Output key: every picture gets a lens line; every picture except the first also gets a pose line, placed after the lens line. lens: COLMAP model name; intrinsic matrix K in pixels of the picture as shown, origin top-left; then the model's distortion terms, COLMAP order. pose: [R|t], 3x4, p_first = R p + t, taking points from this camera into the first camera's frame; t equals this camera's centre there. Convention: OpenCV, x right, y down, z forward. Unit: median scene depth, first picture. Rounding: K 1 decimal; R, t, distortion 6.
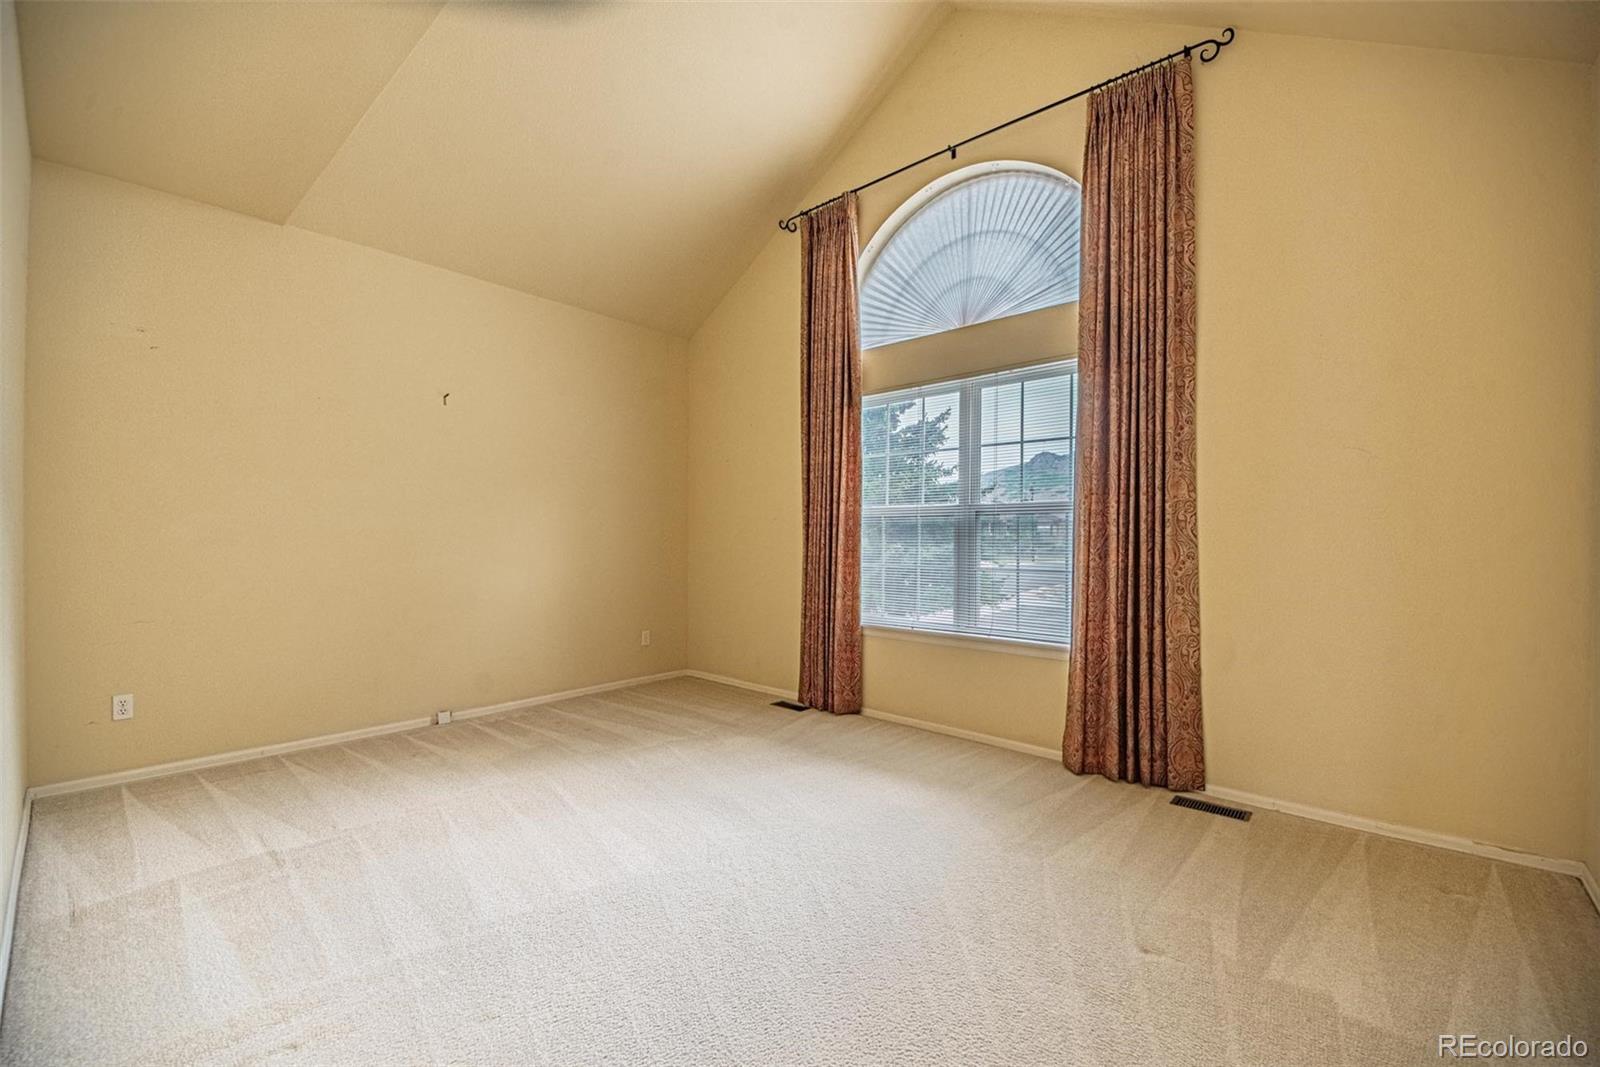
lens RADIAL K [[670.1, 0, 798.3], [0, 670.1, 529.2], [0, 0, 1]] dist [-0.012188, -0.004521]
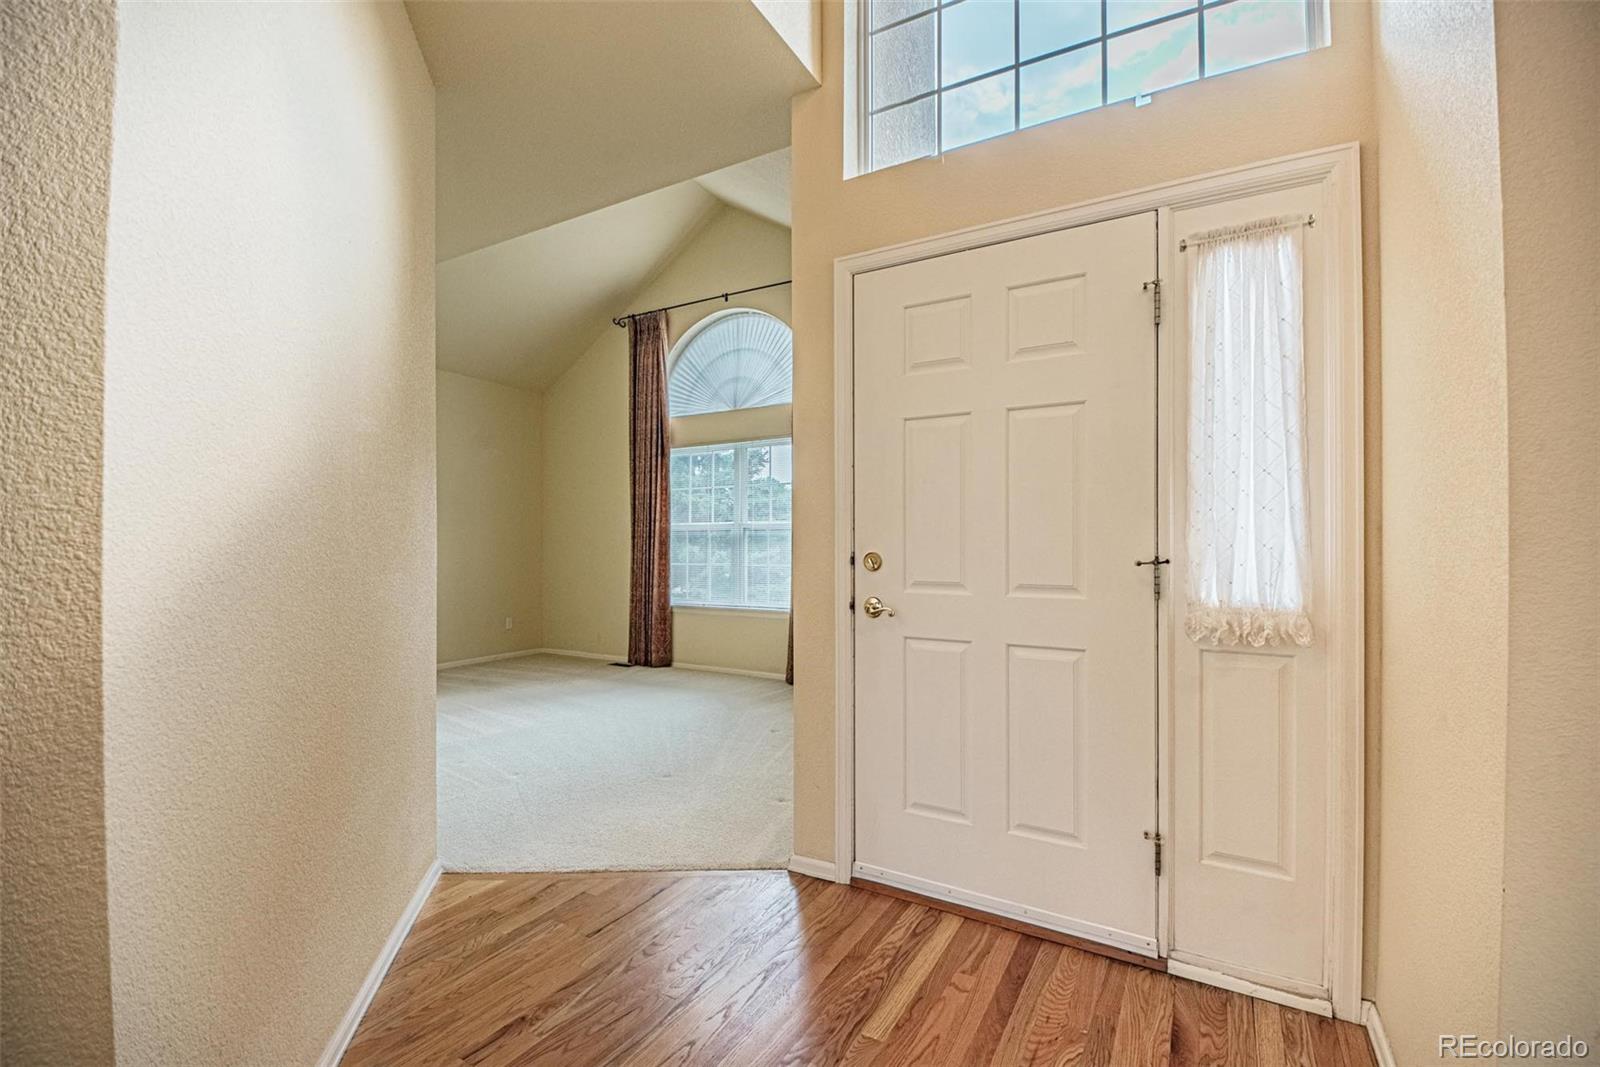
lens RADIAL K [[715.8, 0, 804.3], [0, 715.8, 542.7], [0, 0, 1]] dist [0.003761, 0.000031]
pose [[0.978684, -0.002013, 0.205361, 0.058350], [0.000615, 0.999976, 0.006869, -0.004194], [-0.205370, -0.006596, 0.978662, -0.589003]]
